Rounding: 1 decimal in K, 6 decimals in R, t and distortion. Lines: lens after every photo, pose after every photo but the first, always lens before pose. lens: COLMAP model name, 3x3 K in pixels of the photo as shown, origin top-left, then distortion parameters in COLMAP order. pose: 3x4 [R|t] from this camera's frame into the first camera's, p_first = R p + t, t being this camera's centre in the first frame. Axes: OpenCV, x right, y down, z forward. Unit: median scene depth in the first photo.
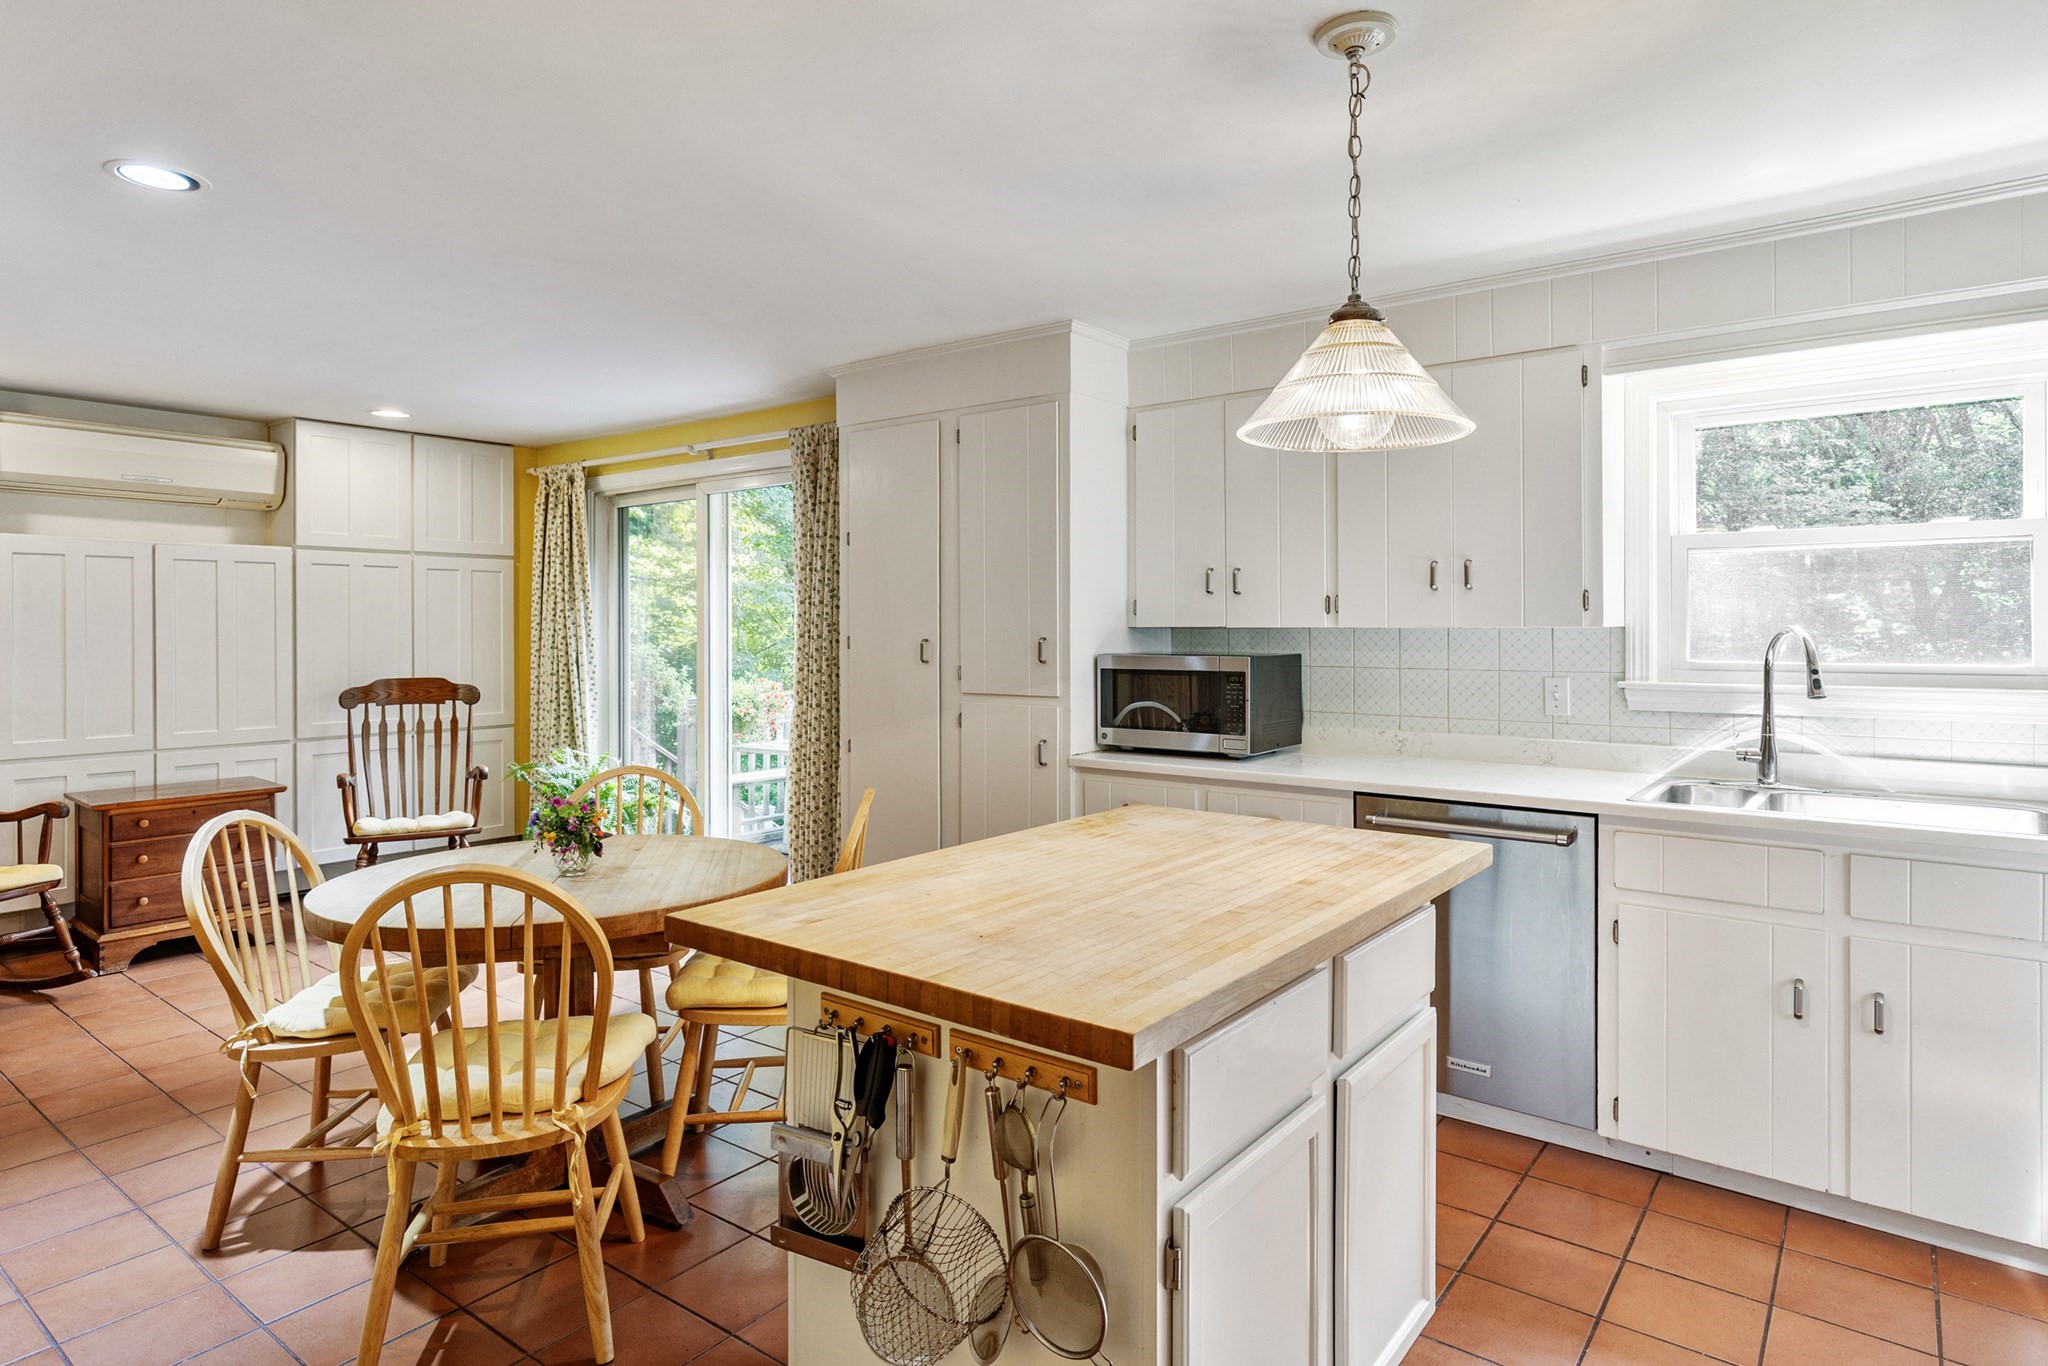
lens RADIAL K [[1144.1, 0, 1028.0], [0, 1144.1, 628.2], [0, 0, 1]] dist [0.003140, 0.000444]
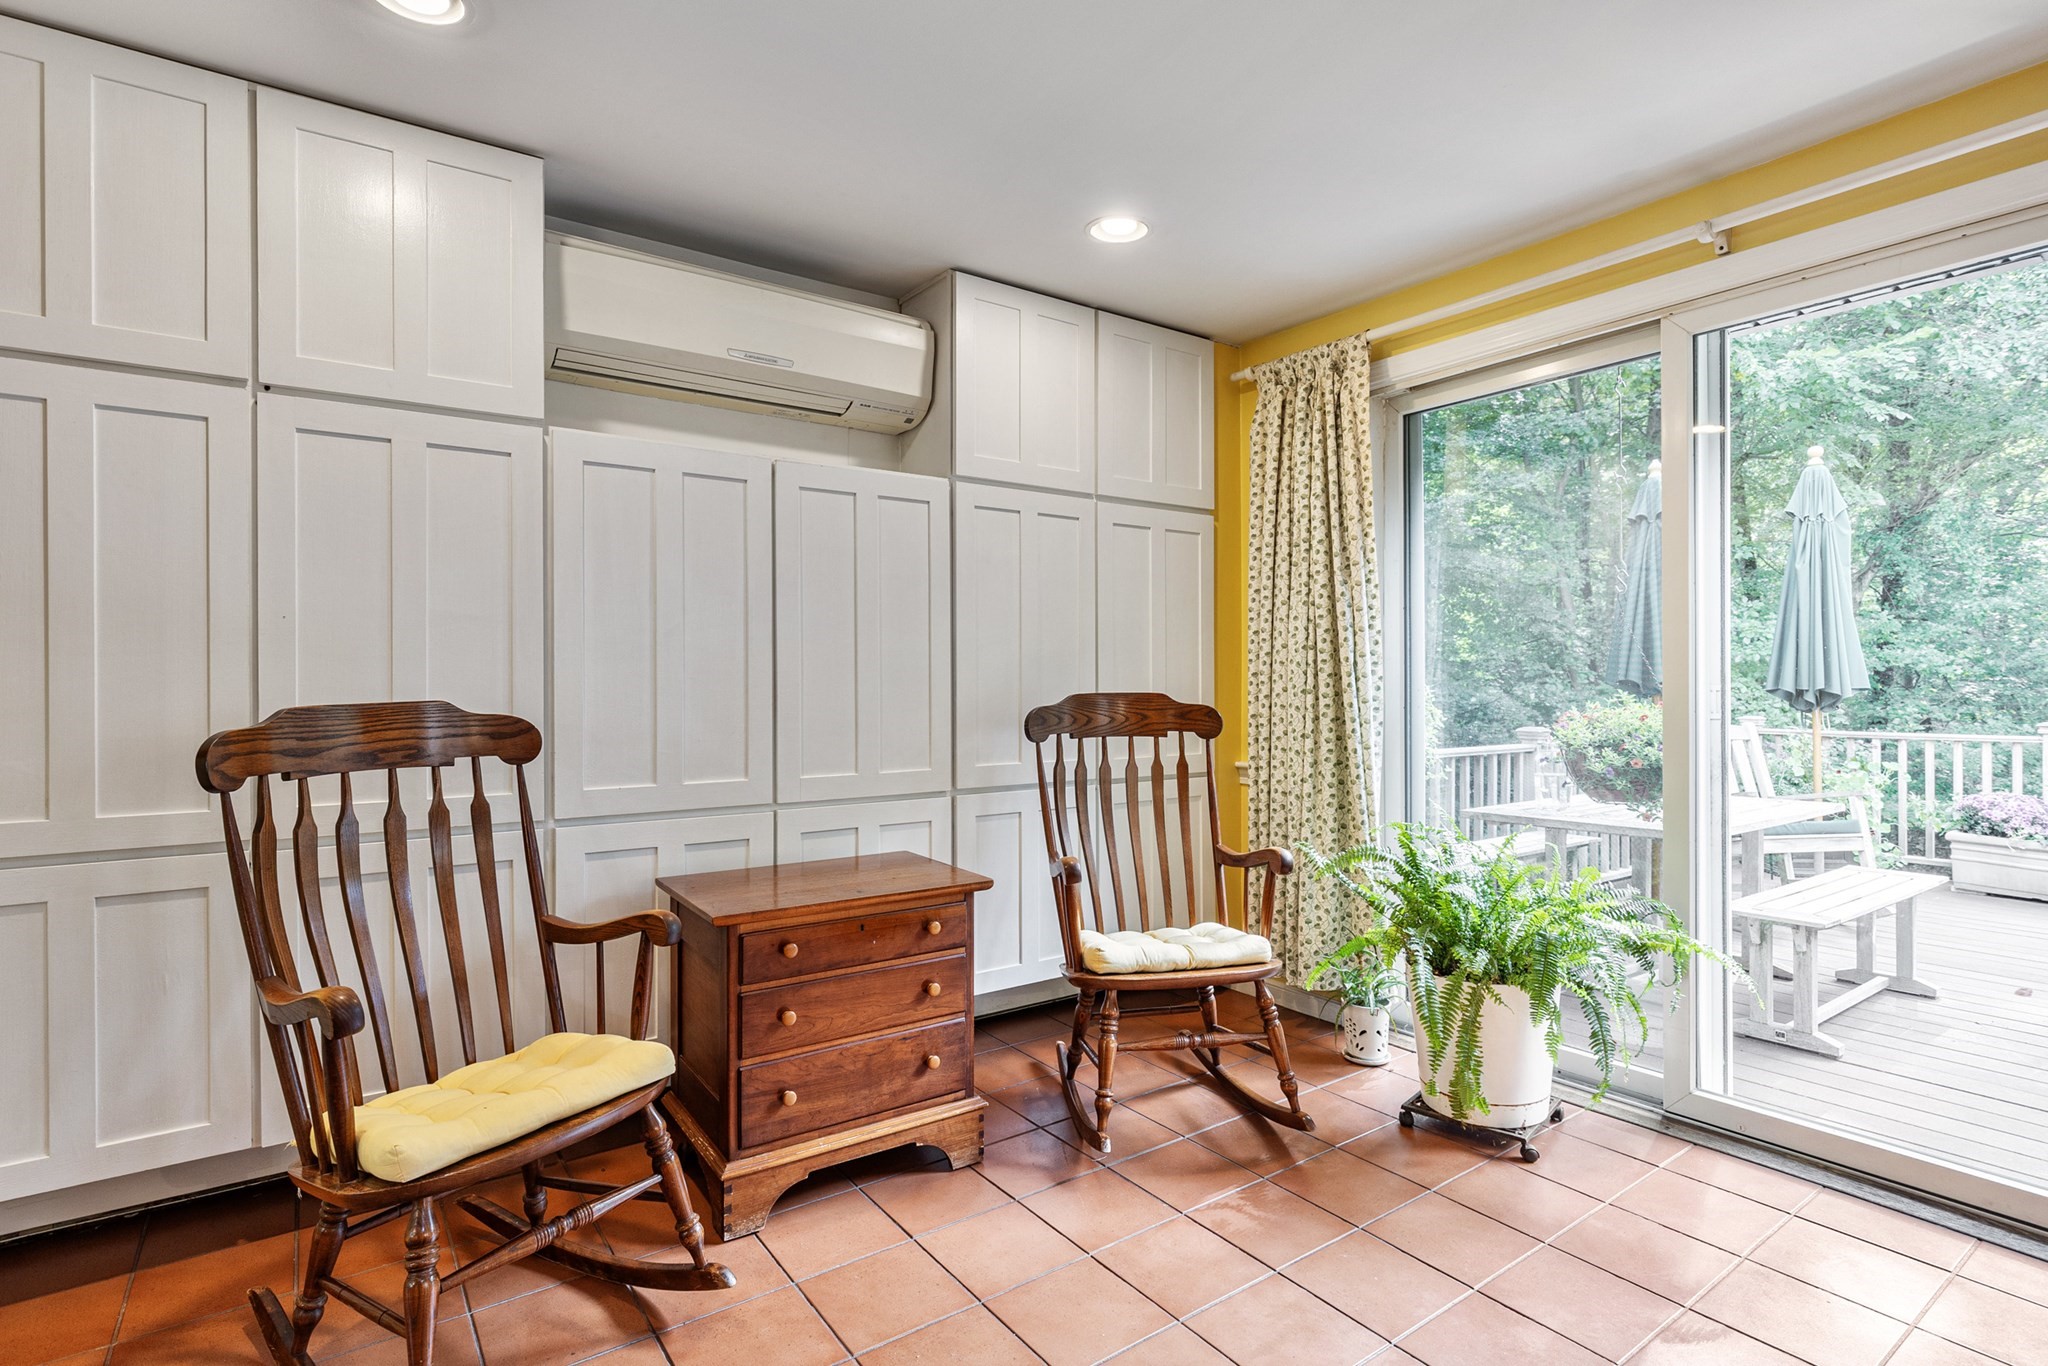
lens RADIAL K [[1026.6, 0, 1023.2], [0, 1026.6, 679.6], [0, 0, 1]] dist [-0.000002, 0.000903]
pose [[0.956755, -0.002735, -0.290881, -0.507730], [0.001108, 0.999983, -0.005760, 0.046708], [0.290891, 0.005189, 0.956742, 0.553333]]
